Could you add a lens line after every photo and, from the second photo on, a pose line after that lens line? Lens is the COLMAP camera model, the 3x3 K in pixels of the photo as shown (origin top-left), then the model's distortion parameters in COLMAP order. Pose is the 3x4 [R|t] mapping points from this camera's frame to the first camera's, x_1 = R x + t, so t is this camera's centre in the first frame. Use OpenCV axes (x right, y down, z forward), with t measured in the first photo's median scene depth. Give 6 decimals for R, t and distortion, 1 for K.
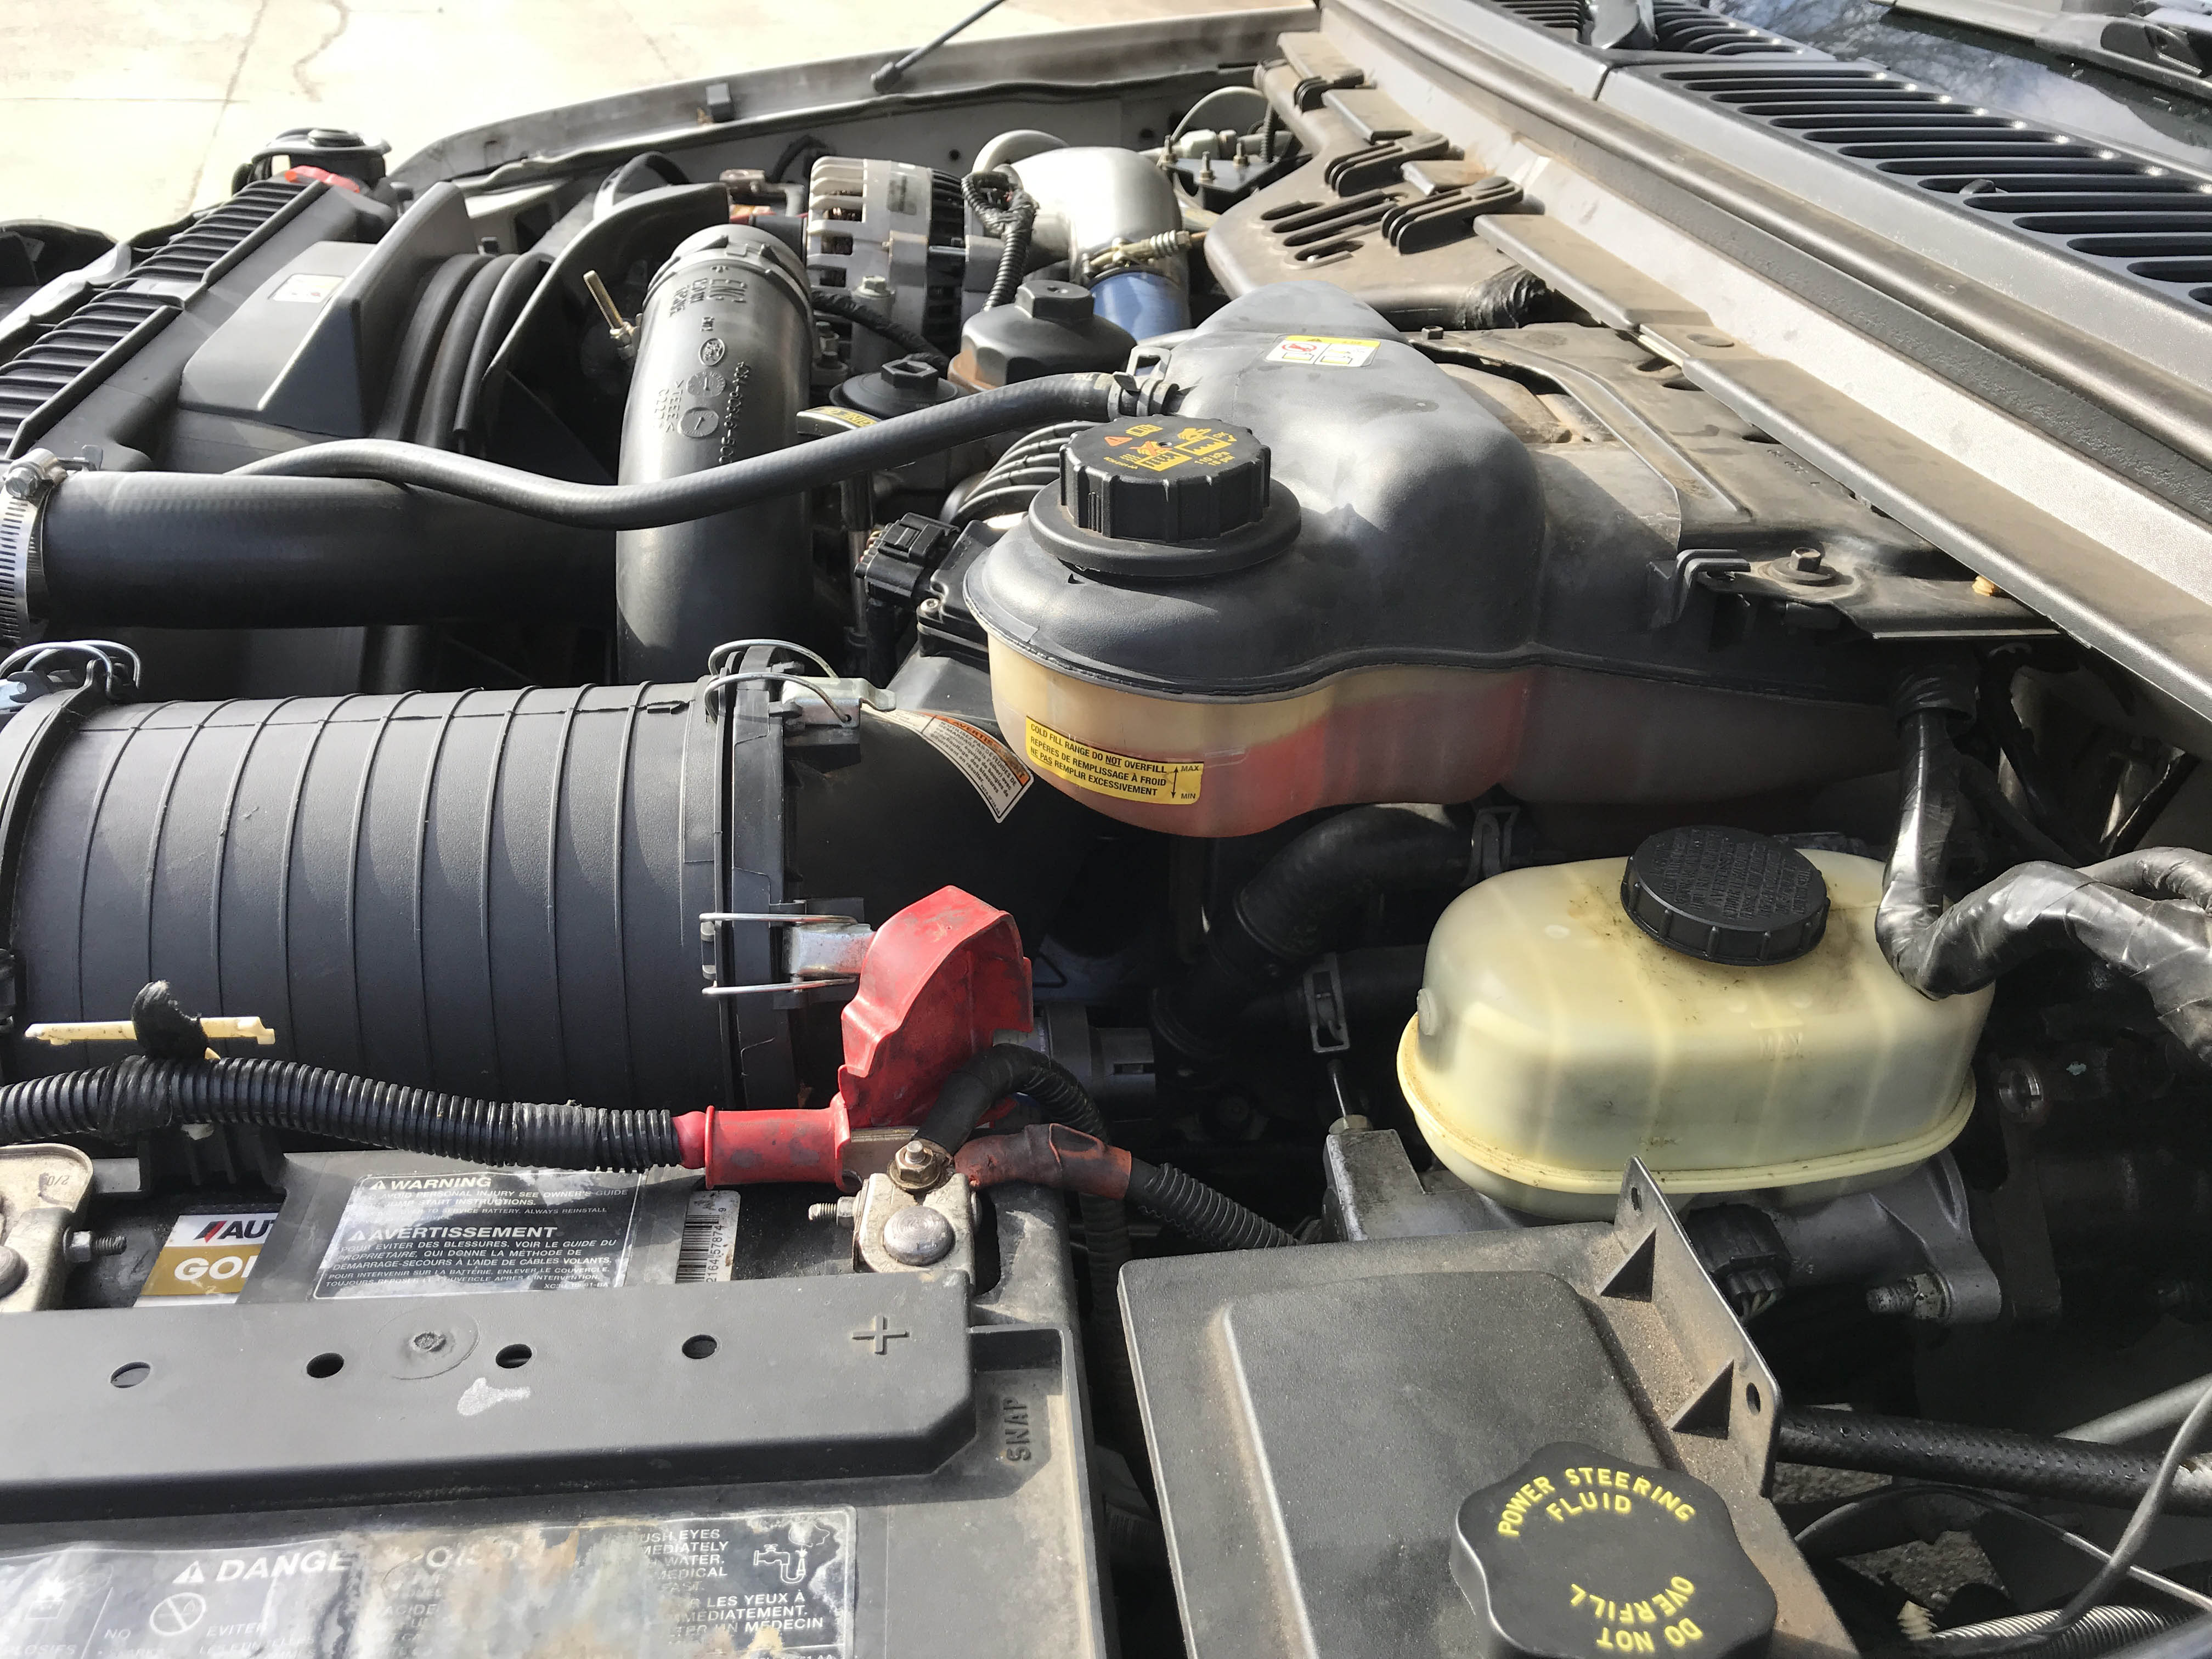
lens RADIAL K [[1802.7, 0, 1107.2], [0, 1802.7, 833.6], [0, 0, 1]] dist [0.047211, -0.051432]
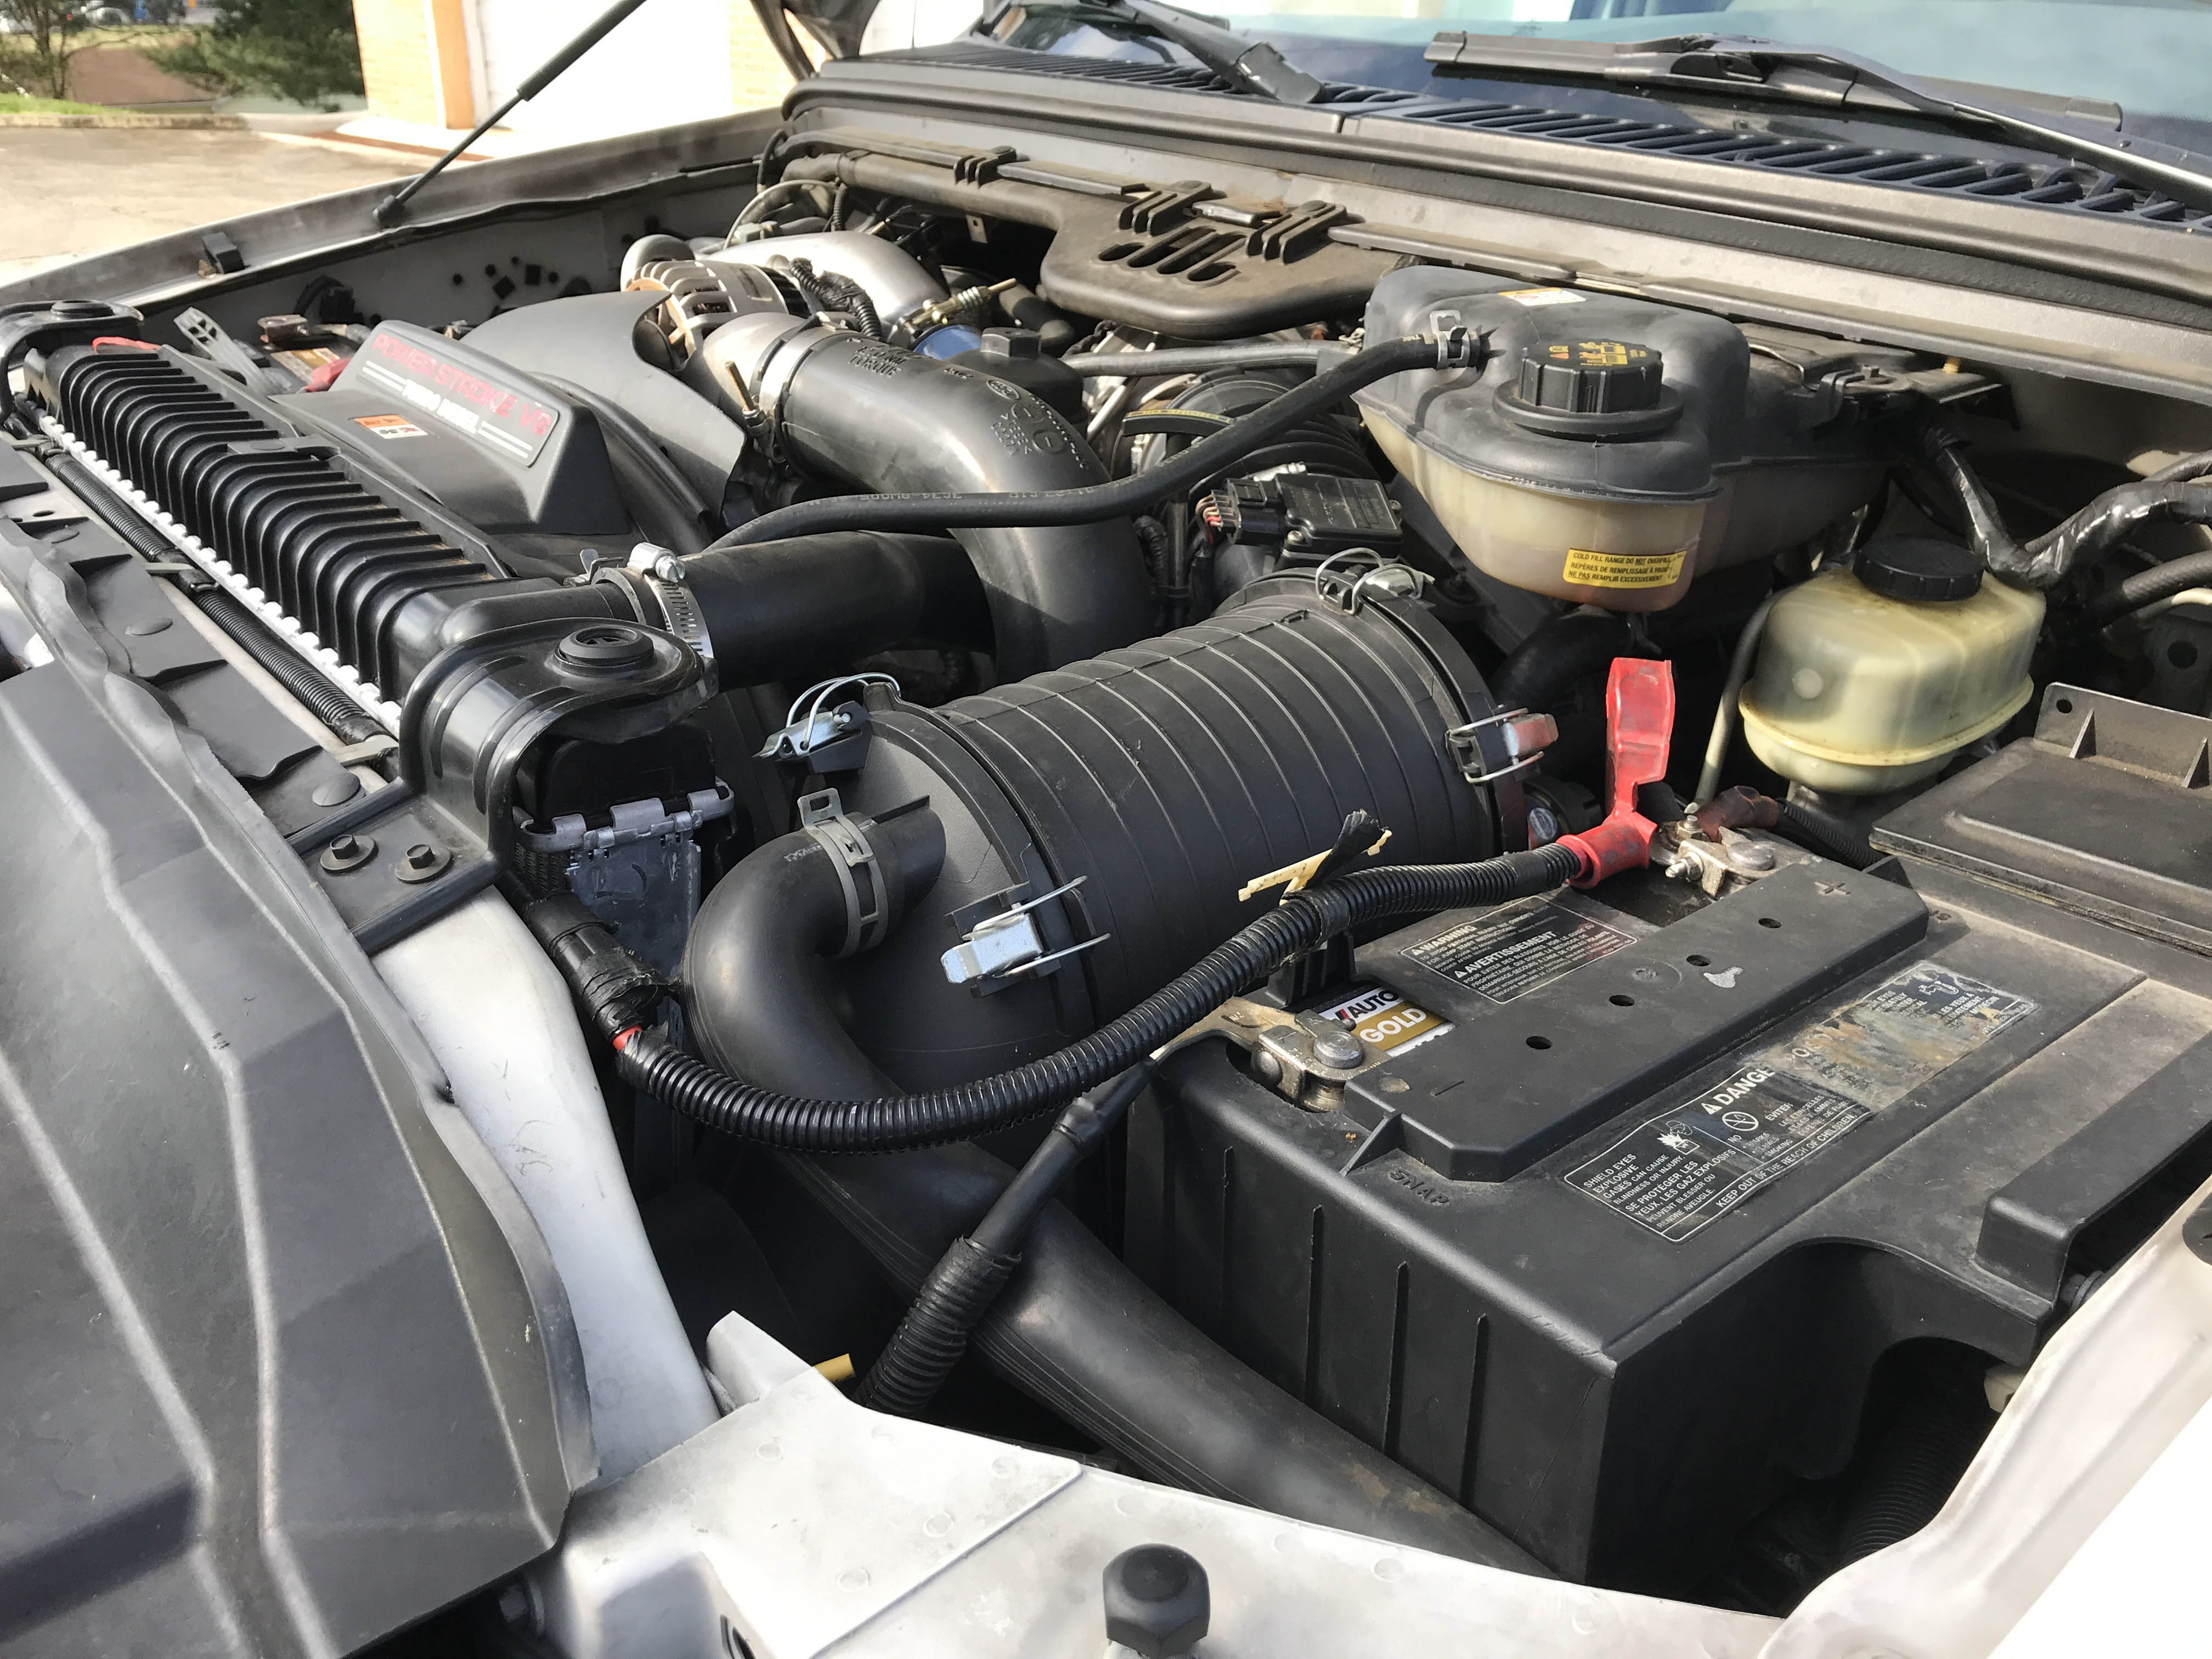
lens RADIAL K [[1802.7, 0, 1099.1], [0, 1802.7, 825.8], [0, 0, 1]] dist [0.047211, -0.051432]
pose [[0.840896, -0.262022, 0.473538, -0.365386], [0.287955, 0.957466, 0.018449, 0.004066], [-0.458231, 0.120844, 0.880580, -0.024386]]
